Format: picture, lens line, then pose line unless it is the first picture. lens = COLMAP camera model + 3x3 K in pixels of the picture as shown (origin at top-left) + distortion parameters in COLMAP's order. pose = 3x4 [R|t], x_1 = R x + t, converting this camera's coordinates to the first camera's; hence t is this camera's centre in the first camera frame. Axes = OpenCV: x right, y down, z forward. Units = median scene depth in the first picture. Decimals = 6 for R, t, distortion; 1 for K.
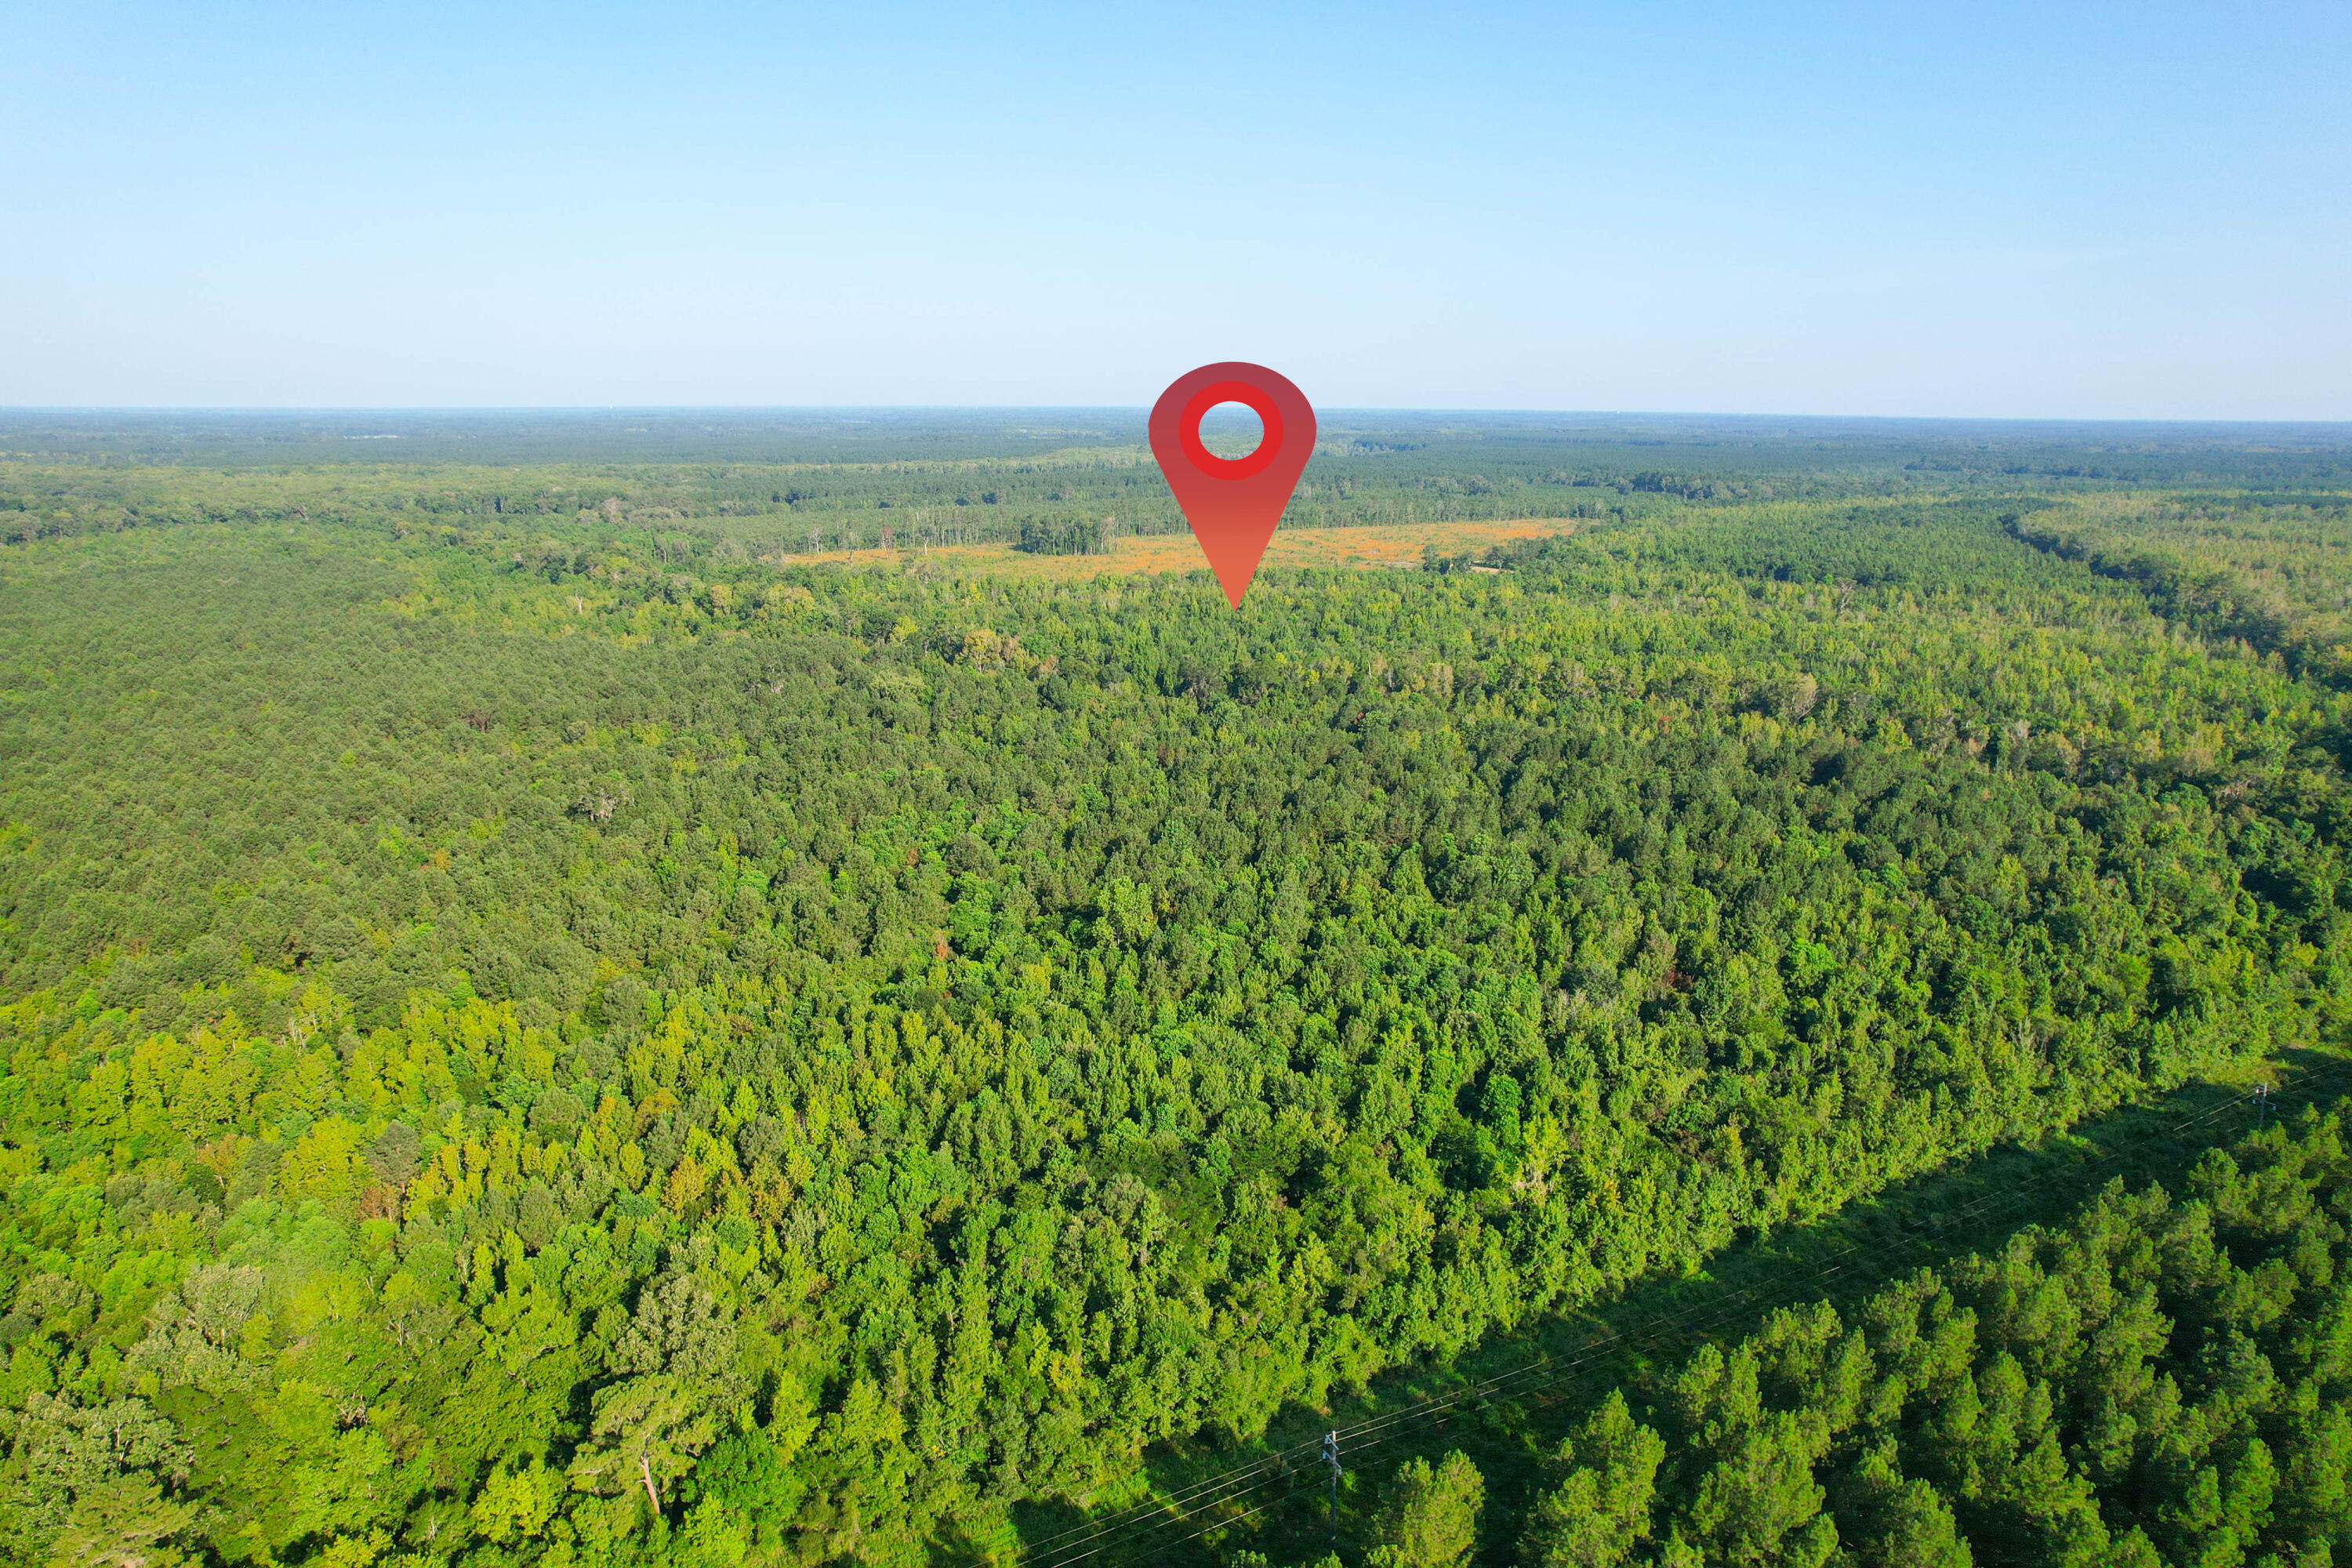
lens RADIAL K [[1515.3, 0, 1185.2], [0, 1515.3, 785.6], [0, 0, 1]] dist [-0.073089, 0.064803]
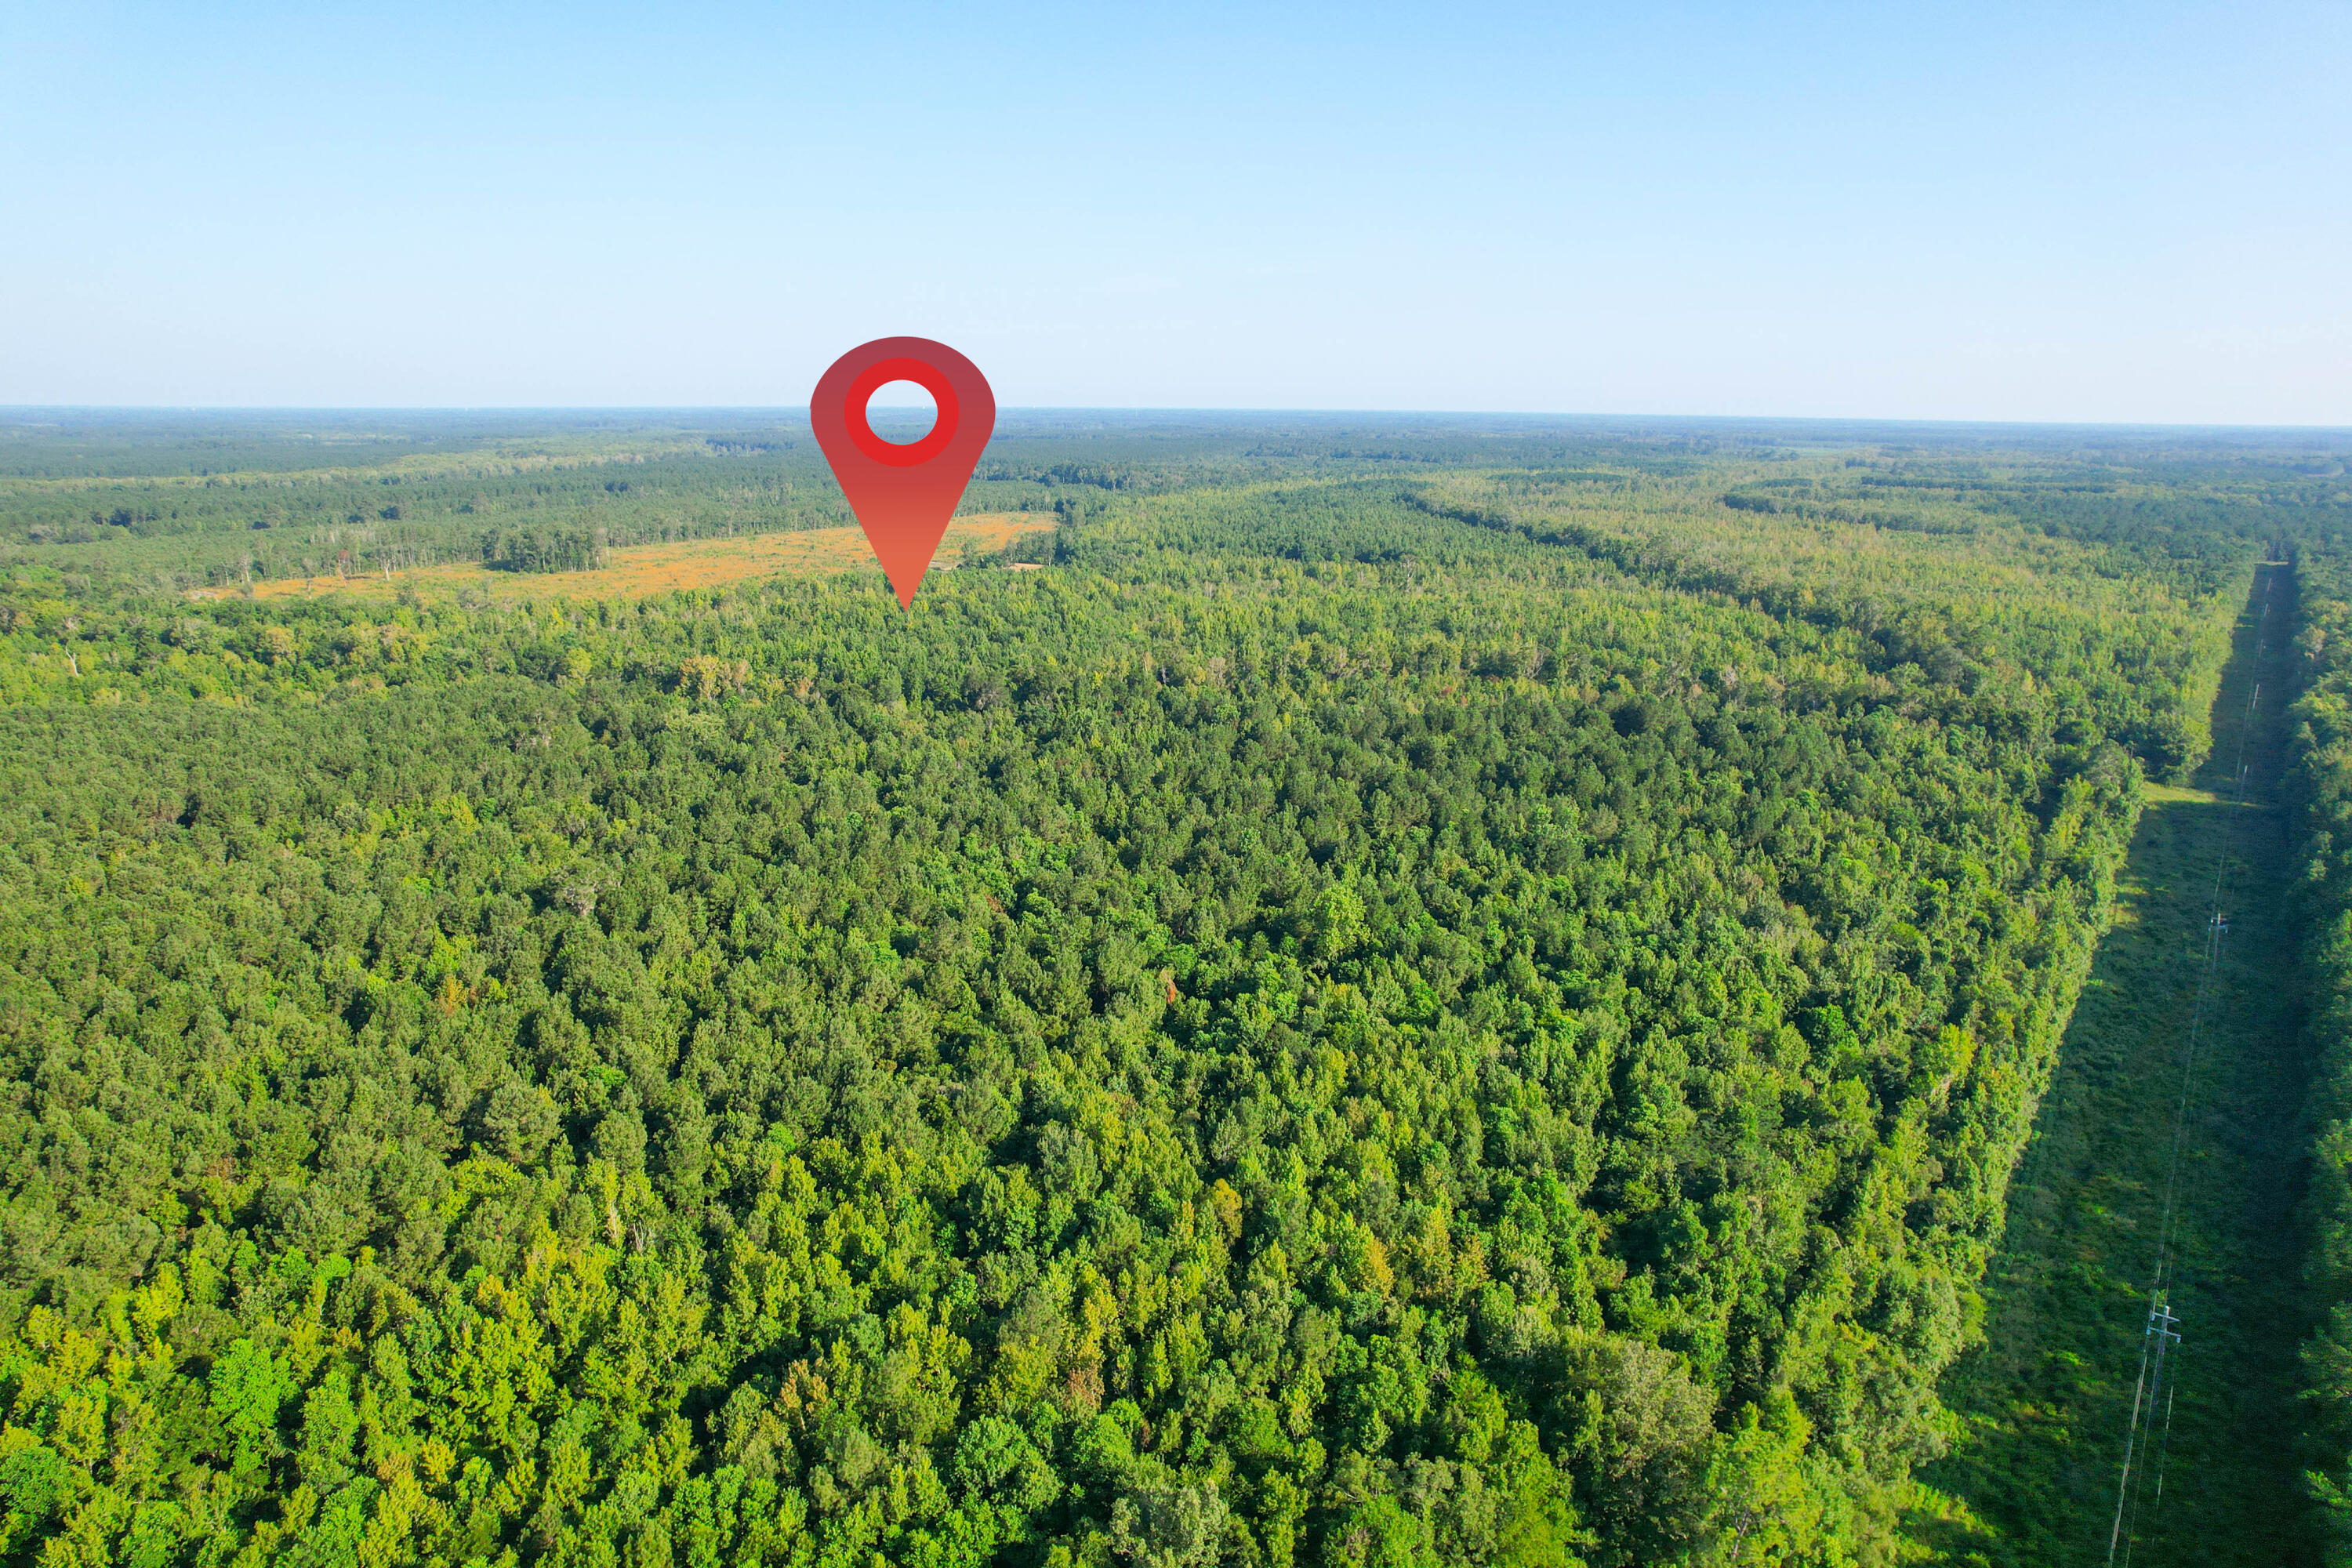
lens RADIAL K [[1515.3, 0, 1196.6], [0, 1515.3, 781.2], [0, 0, 1]] dist [-0.073089, 0.064803]
pose [[0.896332, -0.107048, 0.430268, -0.137456], [0.107039, 0.993958, 0.024307, -0.010349], [-0.430270, 0.024268, 0.902374, 0.038385]]
